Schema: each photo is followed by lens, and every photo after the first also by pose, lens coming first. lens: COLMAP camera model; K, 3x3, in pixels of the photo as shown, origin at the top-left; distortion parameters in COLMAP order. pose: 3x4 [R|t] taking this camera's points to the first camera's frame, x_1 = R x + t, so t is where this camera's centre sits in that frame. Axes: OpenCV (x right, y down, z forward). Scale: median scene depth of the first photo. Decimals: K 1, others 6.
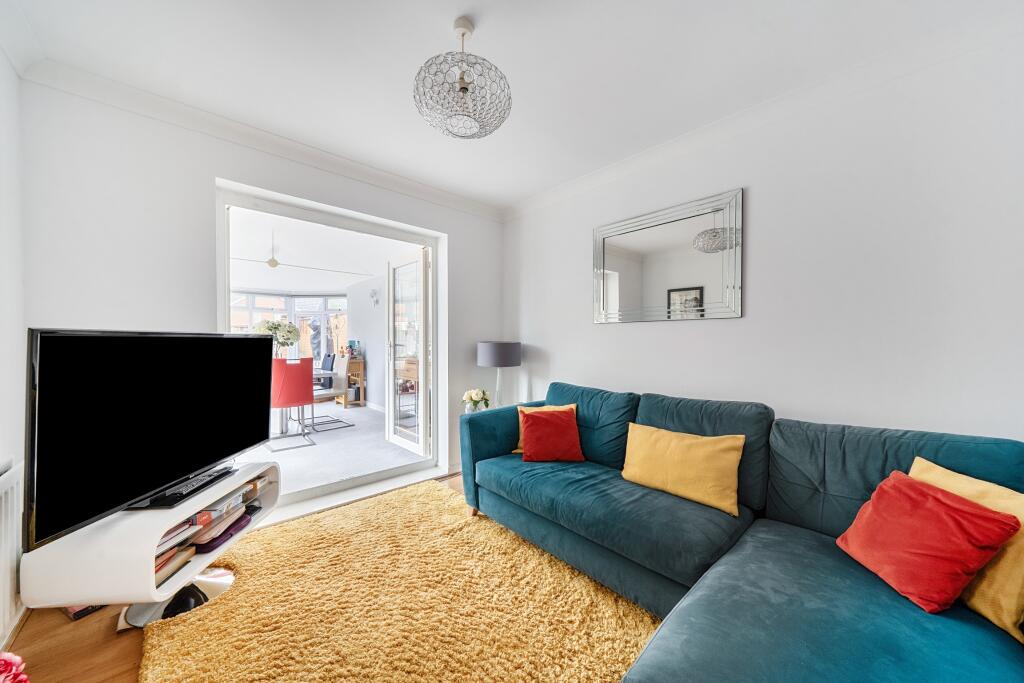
lens RADIAL K [[355.1, 0, 506.9], [0, 355.1, 347.9], [0, 0, 1]] dist [0.000458, 0.000005]
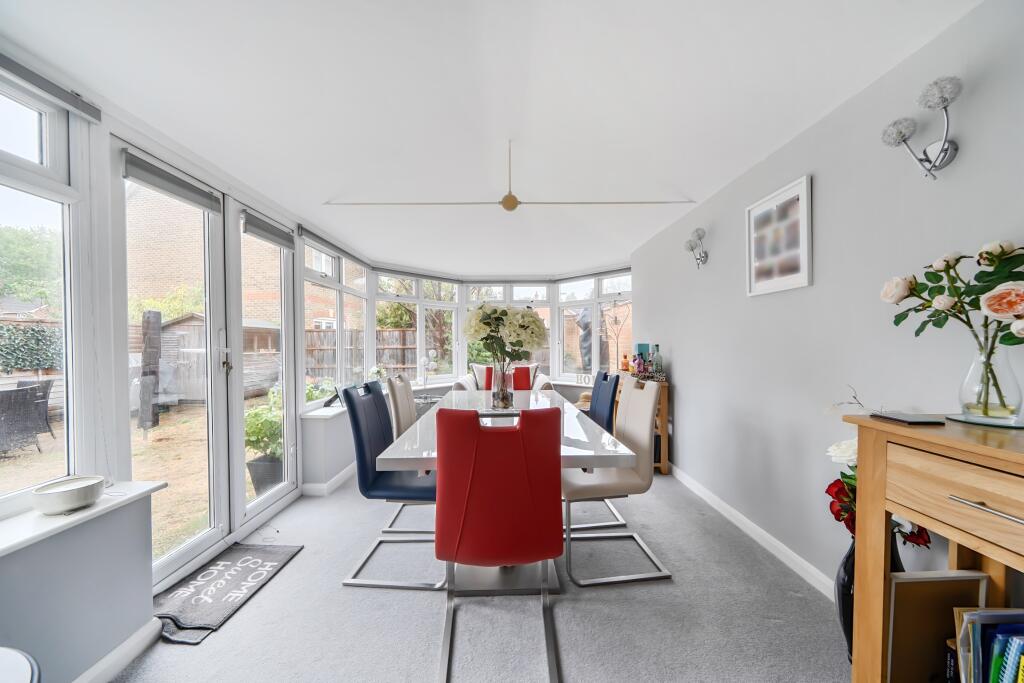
lens RADIAL K [[355.1, 0, 510.4], [0, 355.1, 349.1], [0, 0, 1]] dist [0.000458, 0.000005]
pose [[0.755276, 0.001347, -0.655406, -0.239105], [-0.001196, 0.999999, 0.000678, -0.013035], [0.655406, 0.000272, 0.755276, 0.467893]]
